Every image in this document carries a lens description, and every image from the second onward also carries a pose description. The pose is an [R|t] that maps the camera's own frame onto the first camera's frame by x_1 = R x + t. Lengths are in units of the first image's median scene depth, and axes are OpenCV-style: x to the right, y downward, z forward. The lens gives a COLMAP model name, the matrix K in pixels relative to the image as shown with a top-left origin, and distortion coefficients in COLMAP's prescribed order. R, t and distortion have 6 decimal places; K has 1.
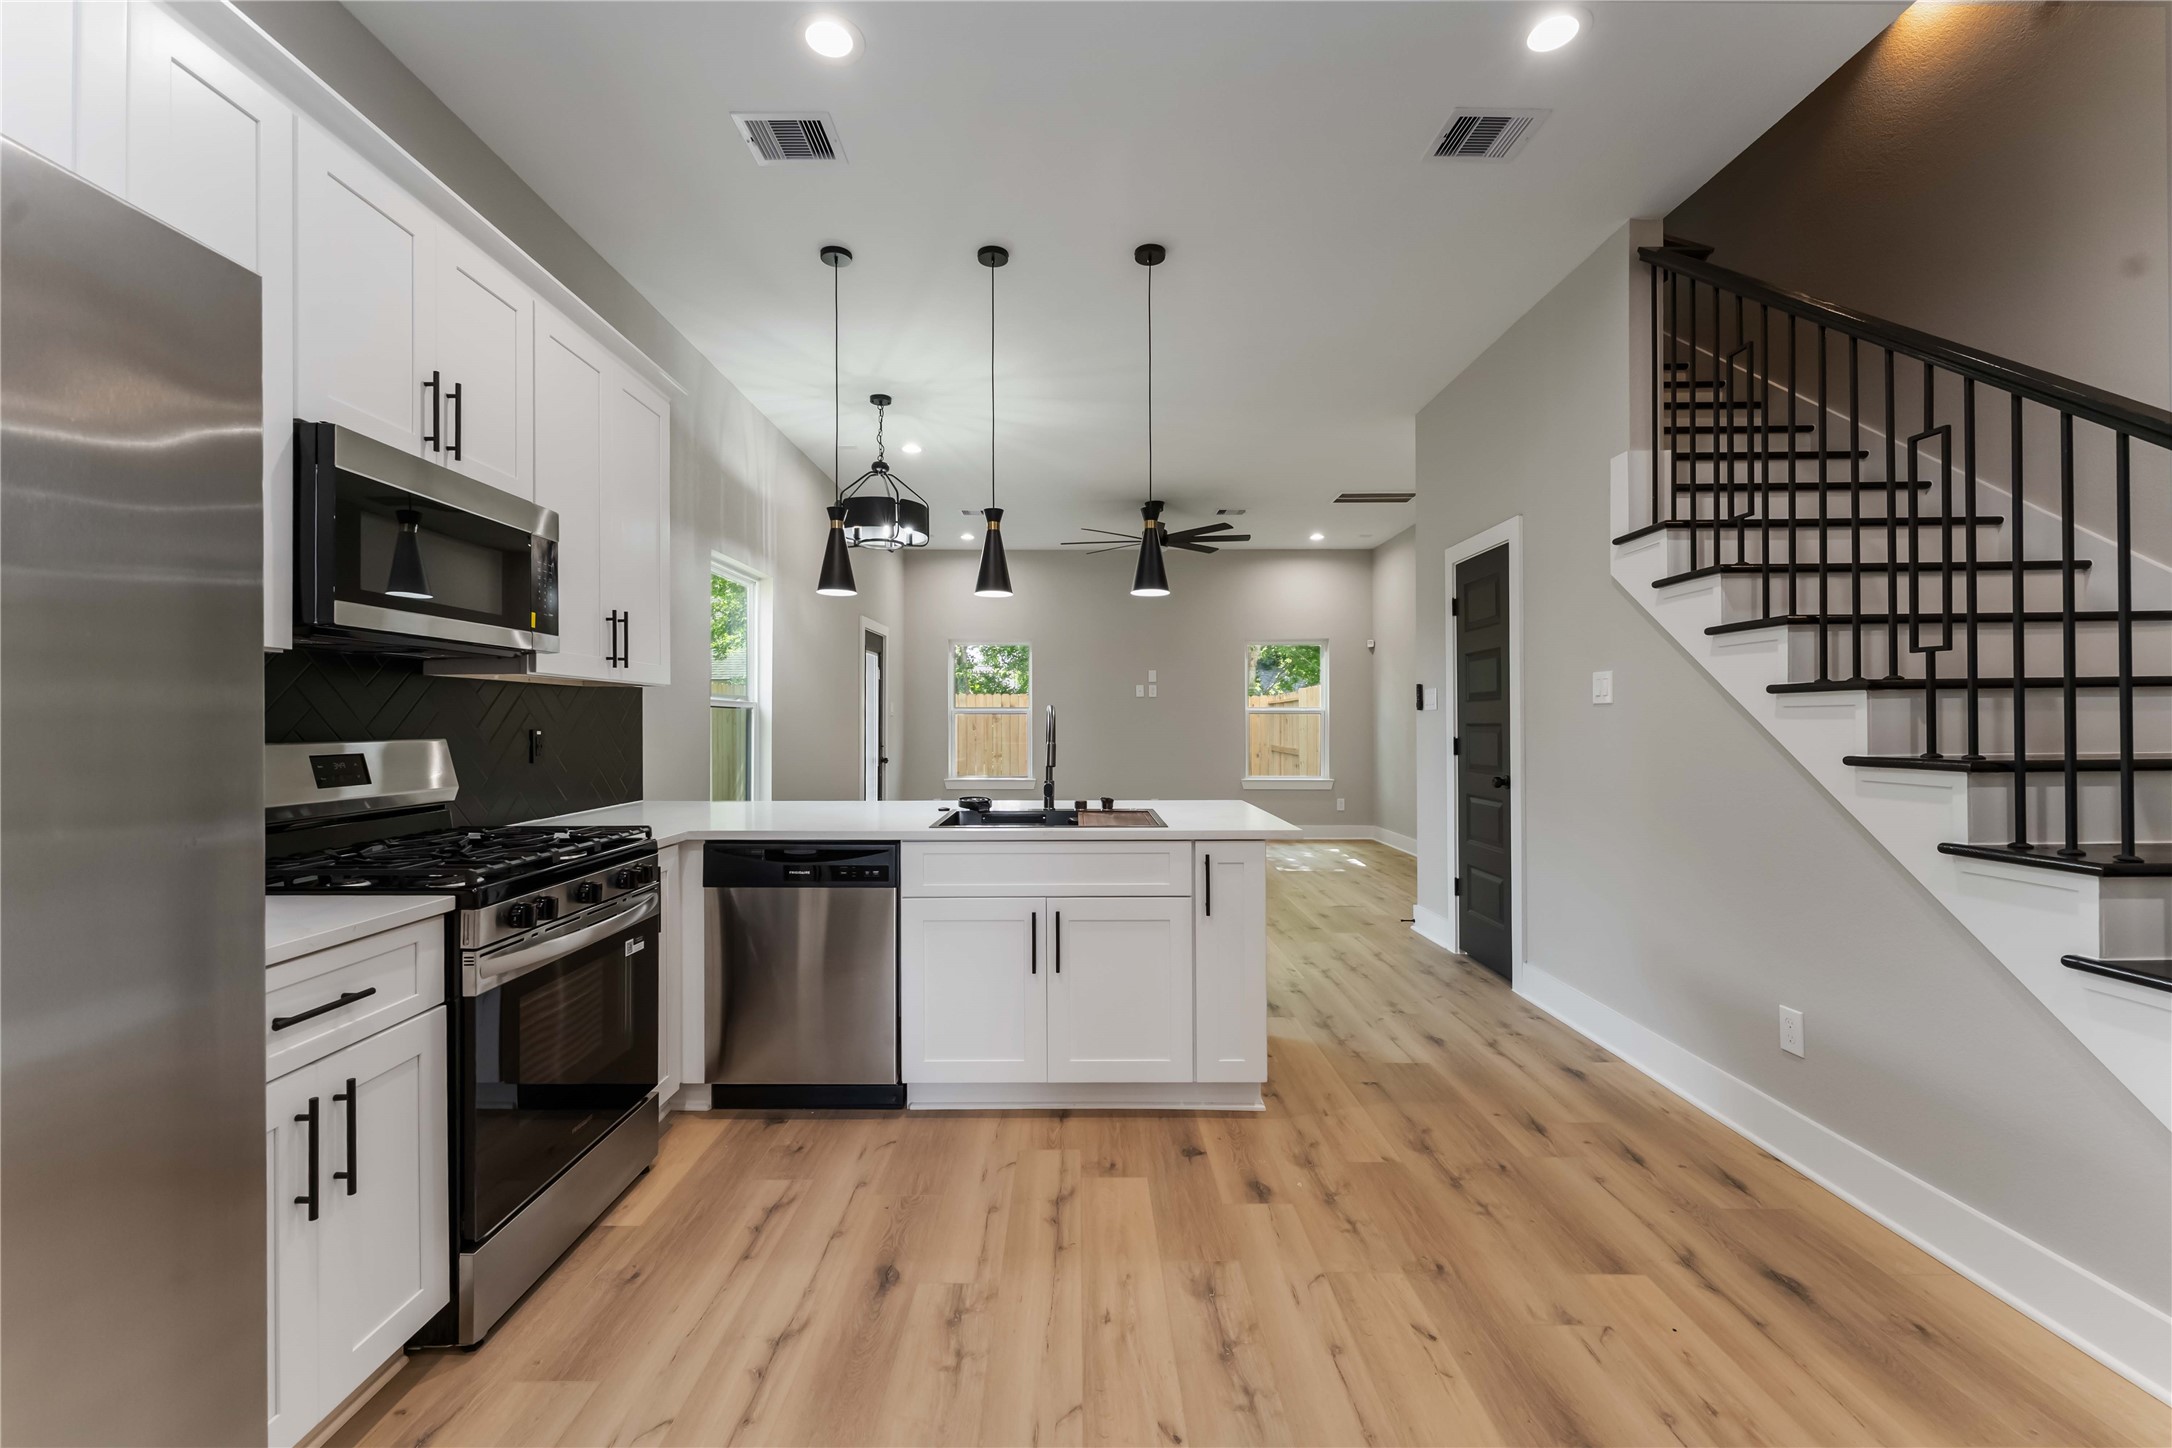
lens RADIAL K [[886.2, 0, 1083.8], [0, 886.2, 714.2], [0, 0, 1]] dist [0.002327, -0.001696]
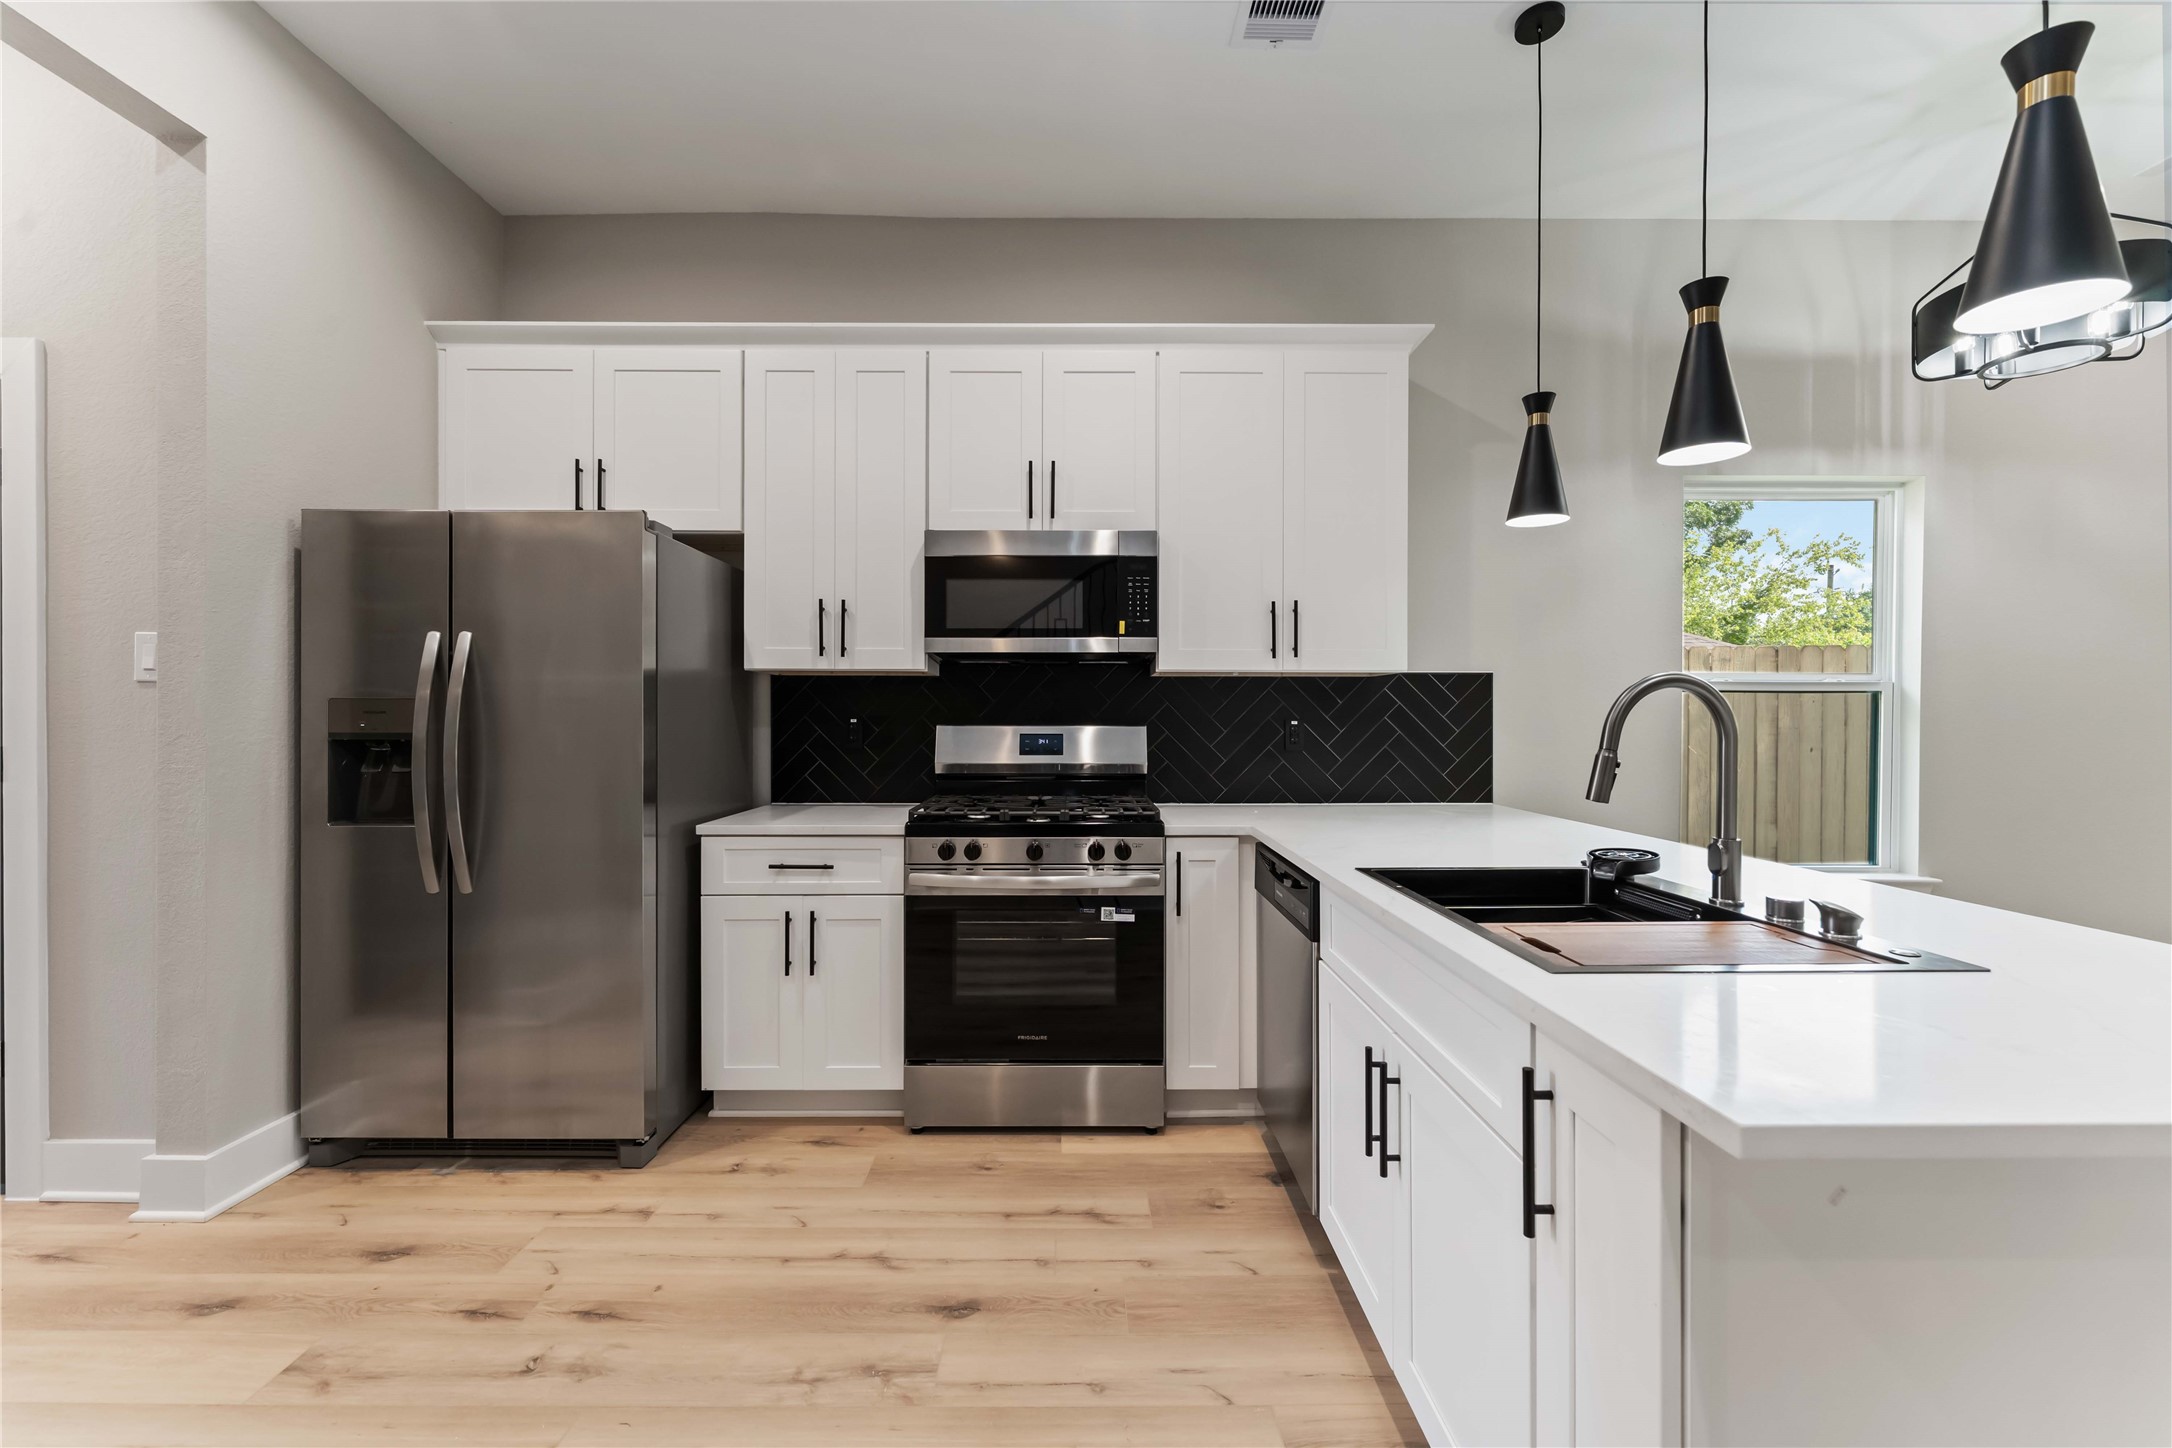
lens RADIAL K [[886.2, 0, 1079.8], [0, 886.2, 718.0], [0, 0, 1]] dist [0.002327, -0.001696]
pose [[-0.005612, 0.000144, -0.999984, 0.563472], [0.007893, 0.999969, 0.000100, 0.016023], [0.999953, -0.007892, -0.005613, 0.912900]]
